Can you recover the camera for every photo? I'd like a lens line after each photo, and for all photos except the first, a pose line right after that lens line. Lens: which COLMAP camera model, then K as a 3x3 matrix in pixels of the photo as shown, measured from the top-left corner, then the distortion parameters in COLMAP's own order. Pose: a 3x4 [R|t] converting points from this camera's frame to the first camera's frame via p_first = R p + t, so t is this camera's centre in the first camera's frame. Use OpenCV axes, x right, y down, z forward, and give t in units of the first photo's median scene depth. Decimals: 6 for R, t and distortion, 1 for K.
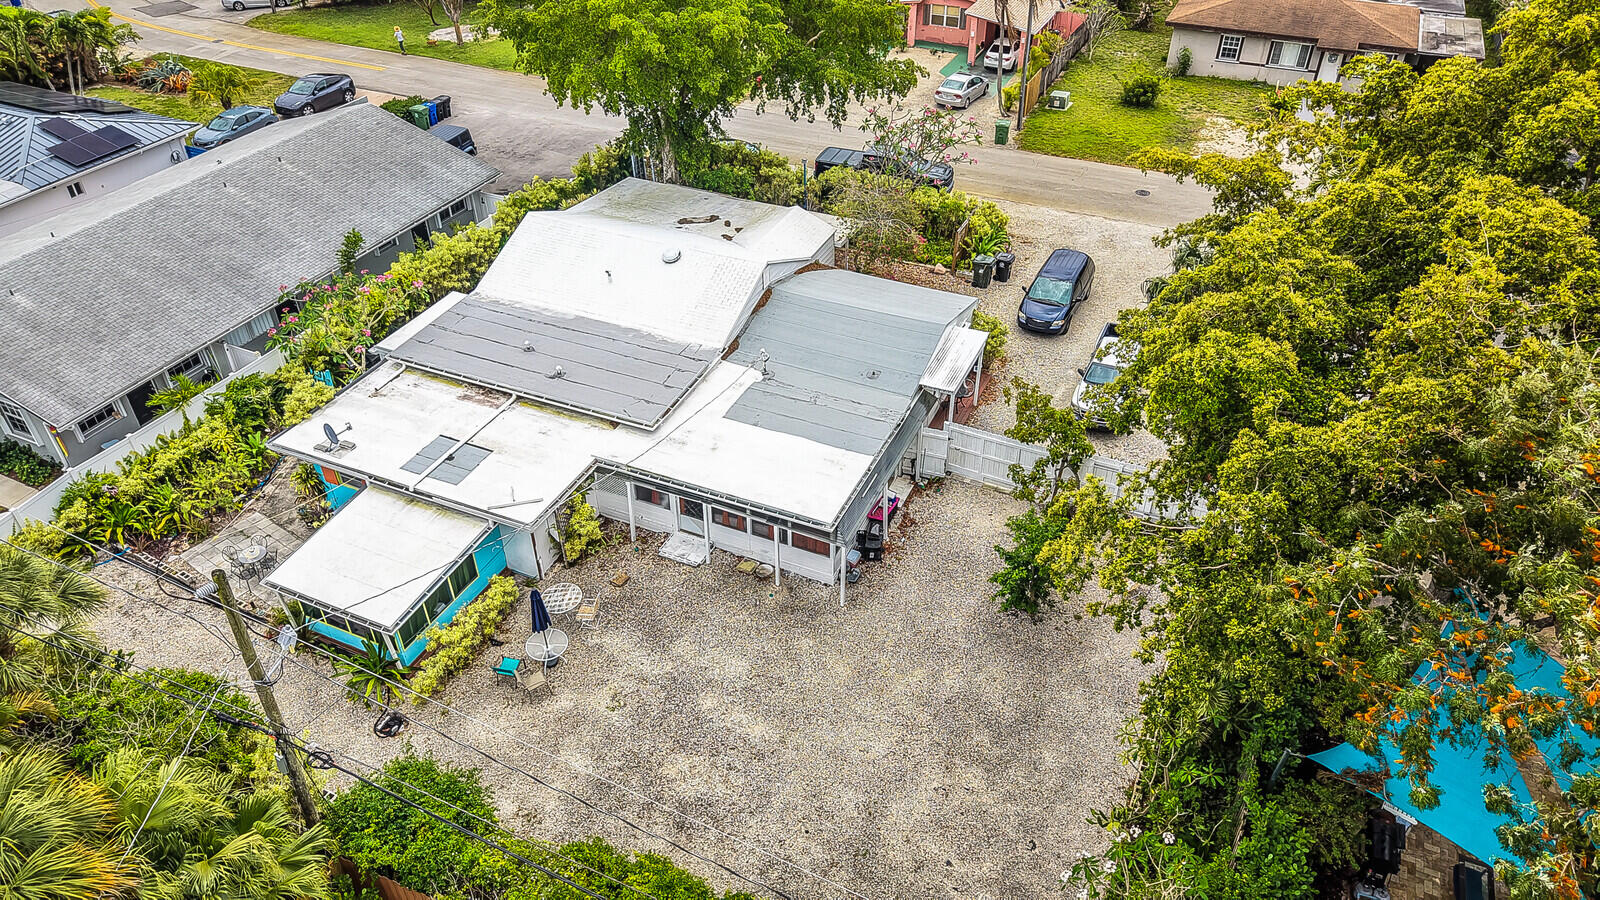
lens RADIAL K [[1071.5, 0, 800.7], [0, 1071.5, 462.0], [0, 0, 1]] dist [0.031126, -0.032455]
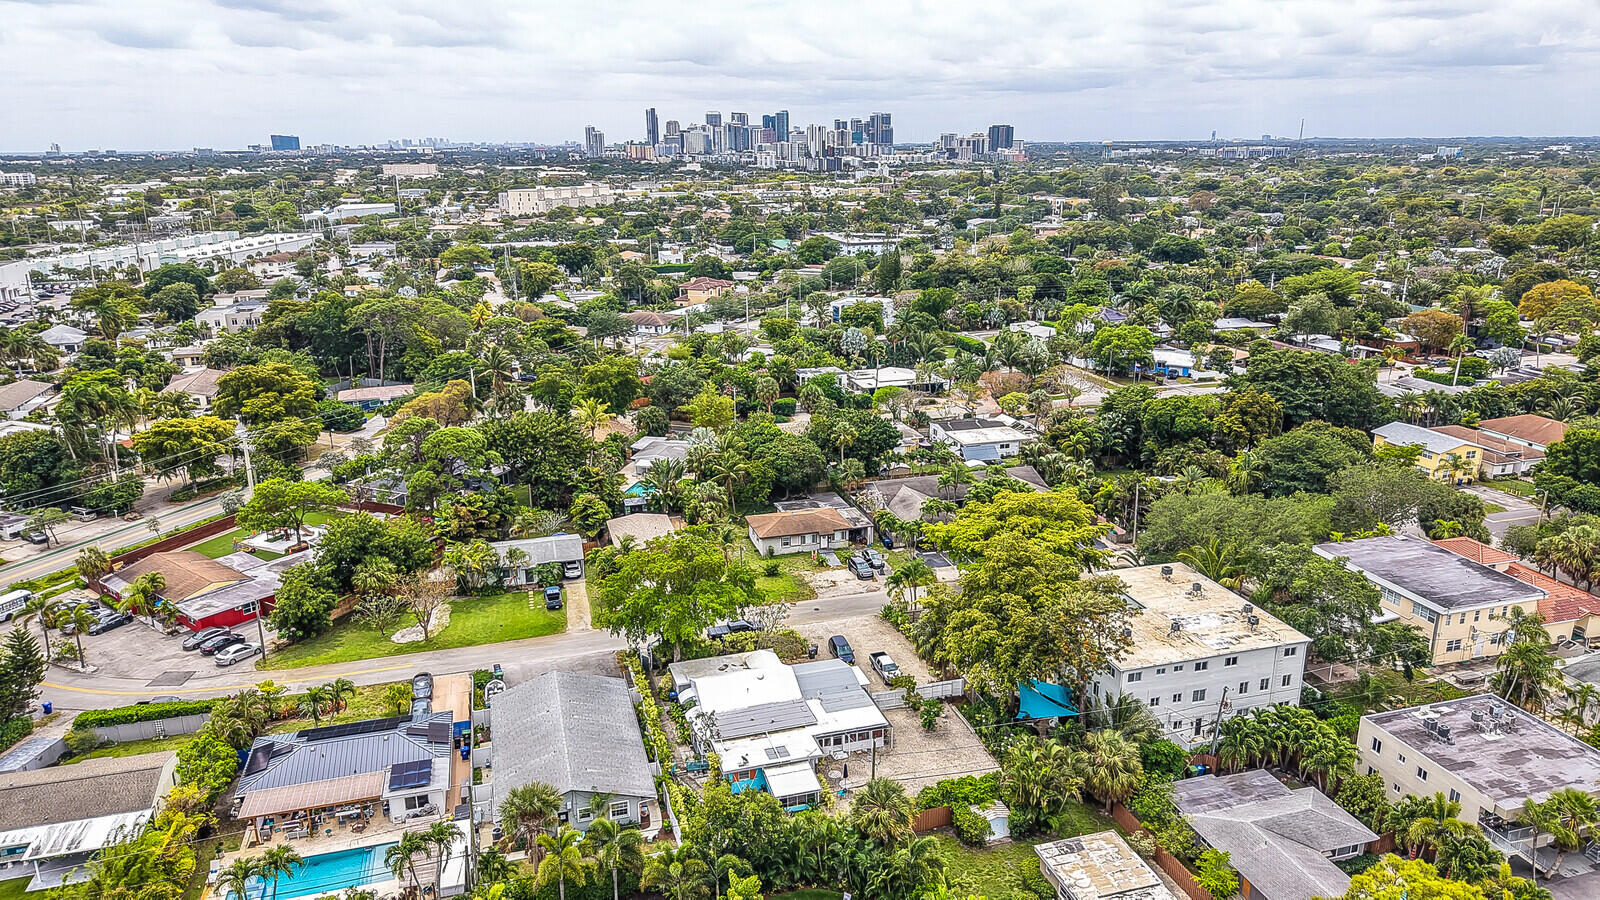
lens RADIAL K [[1071.5, 0, 796.3], [0, 1071.5, 448.9], [0, 0, 1]] dist [0.031126, -0.032455]
pose [[0.756255, -0.184158, 0.627826, -1.795856], [0.402826, 0.887192, -0.224992, -0.052332], [-0.515568, 0.423055, 0.745127, -1.484247]]
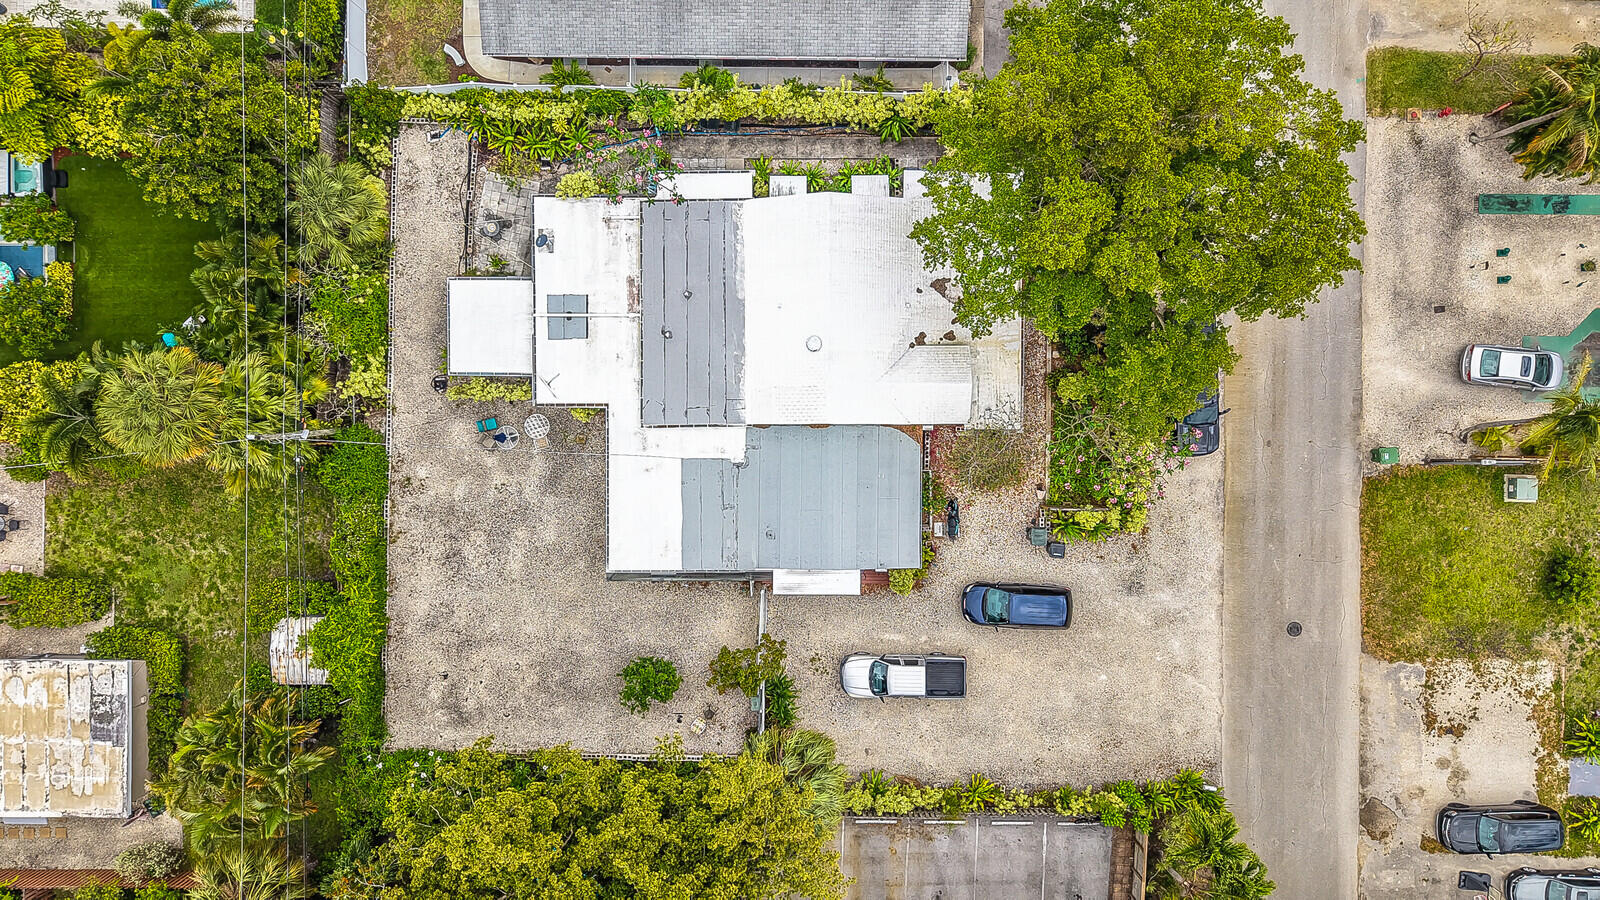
lens RADIAL K [[1071.5, 0, 796.5], [0, 1071.5, 447.8], [0, 0, 1]] dist [0.031126, -0.032455]
pose [[0.409402, 0.912318, -0.008156, -0.007874], [-0.551316, 0.254505, 0.794530, -1.180813], [0.726940, -0.320785, 0.607170, 0.205069]]
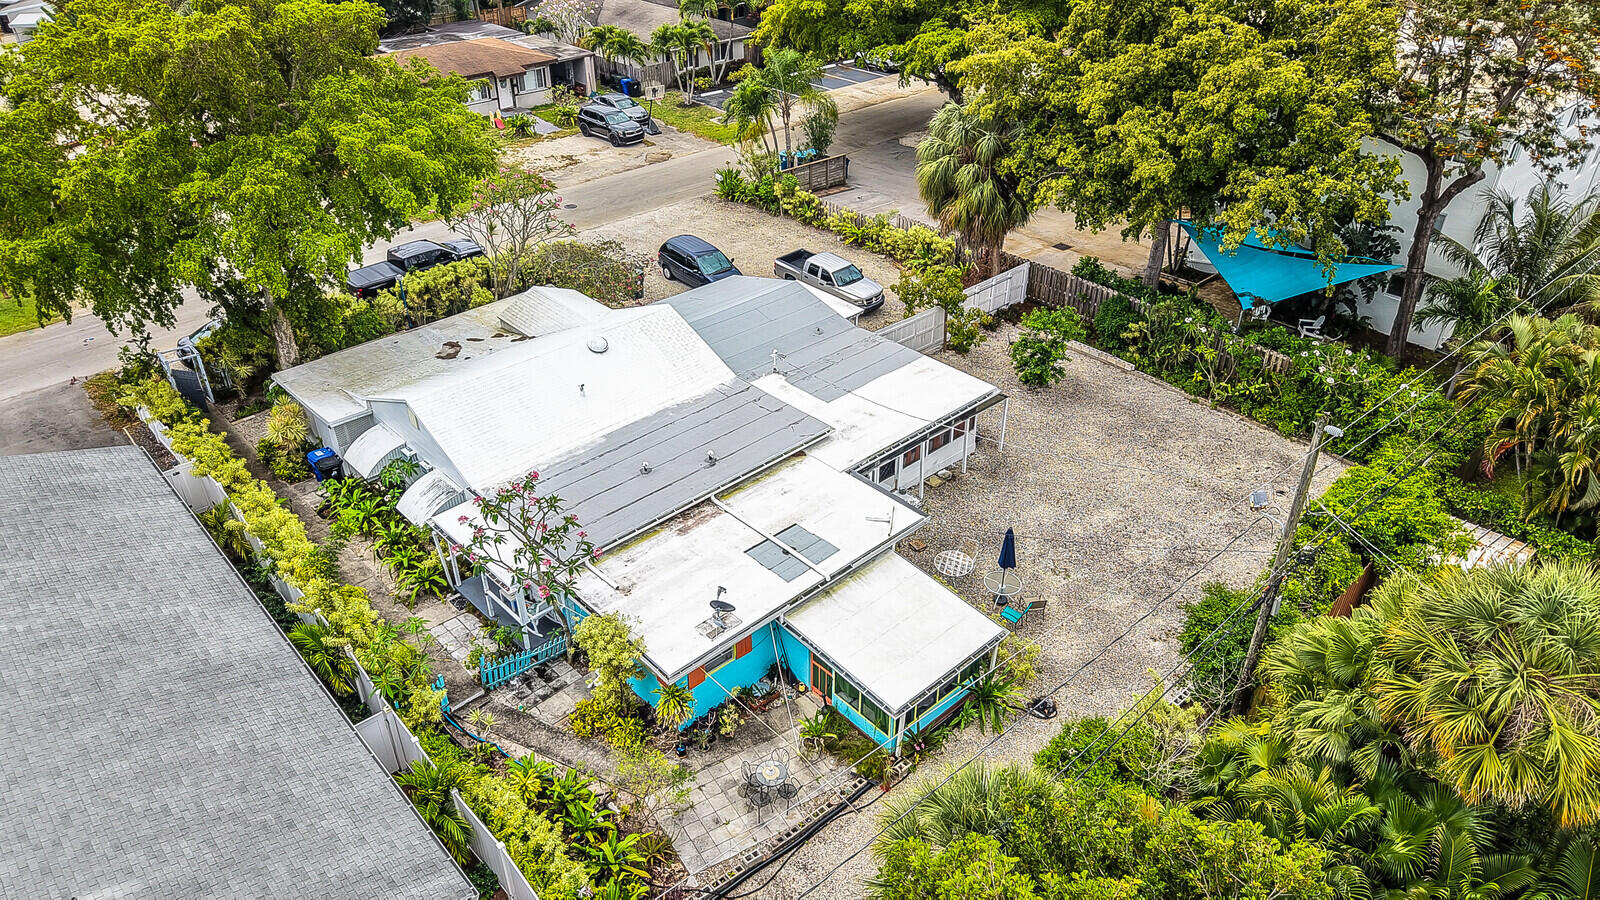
lens RADIAL K [[1071.5, 0, 811.2], [0, 1071.5, 454.9], [0, 0, 1]] dist [0.031126, -0.032455]
pose [[0.376174, -0.498770, 0.780847, -0.878944], [0.557994, 0.794735, 0.238826, -0.247513], [-0.739686, 0.345868, 0.577270, 0.357427]]
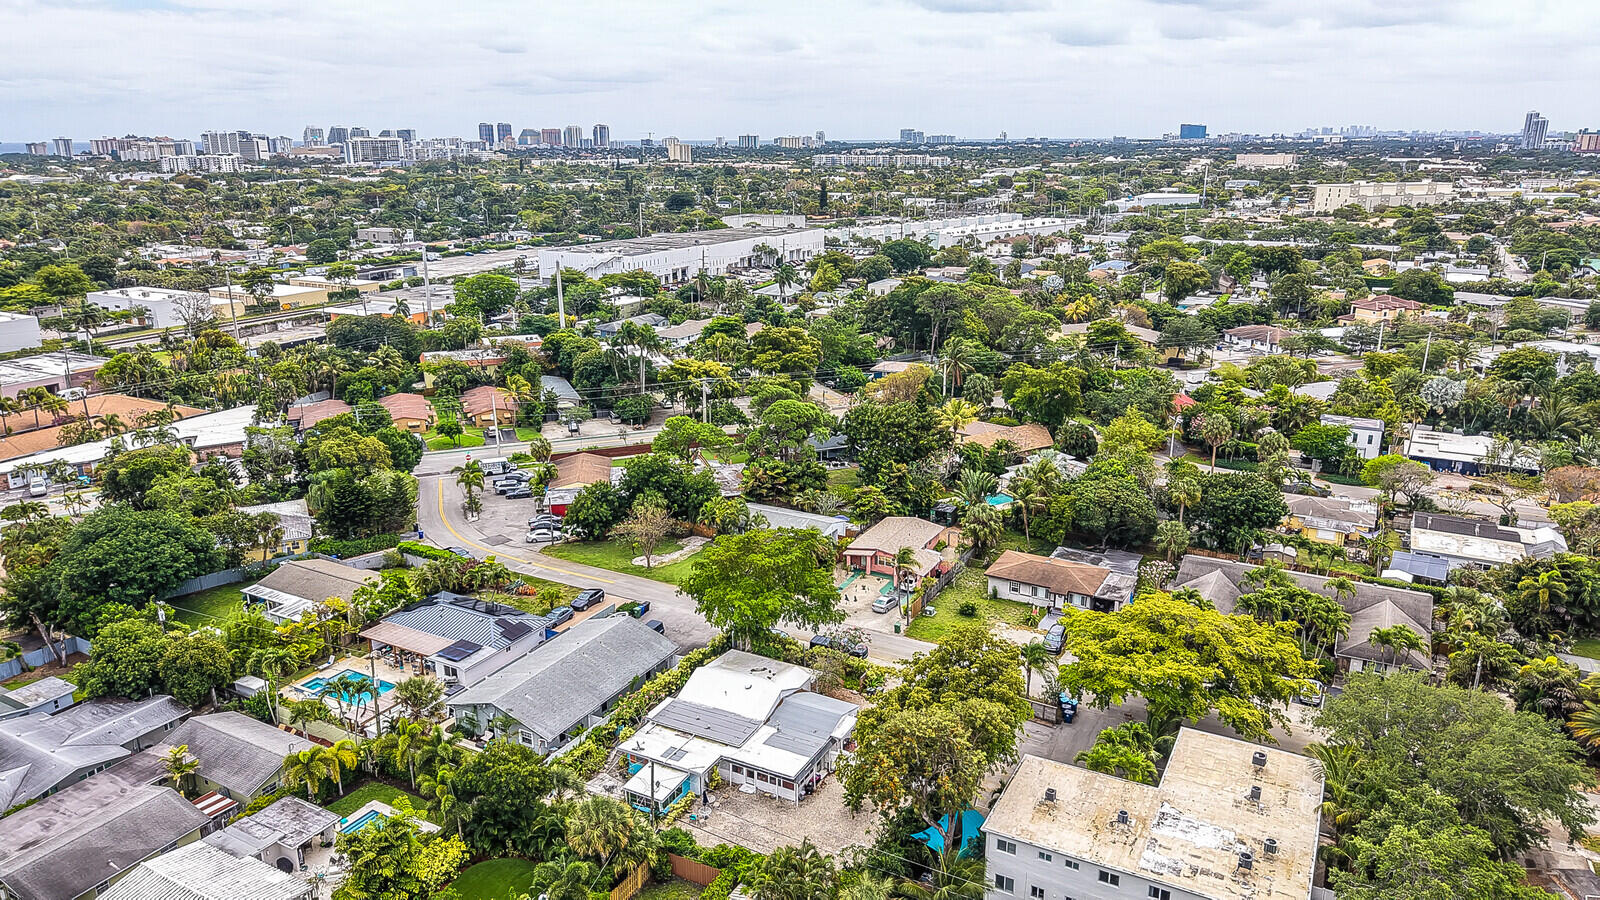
lens RADIAL K [[1071.5, 0, 799.0], [0, 1071.5, 449.9], [0, 0, 1]] dist [0.031126, -0.032455]
pose [[0.997832, 0.017381, -0.063479, 0.187875], [-0.039031, 0.932862, -0.358113, 0.240144], [0.052993, 0.359814, 0.931518, -1.915038]]
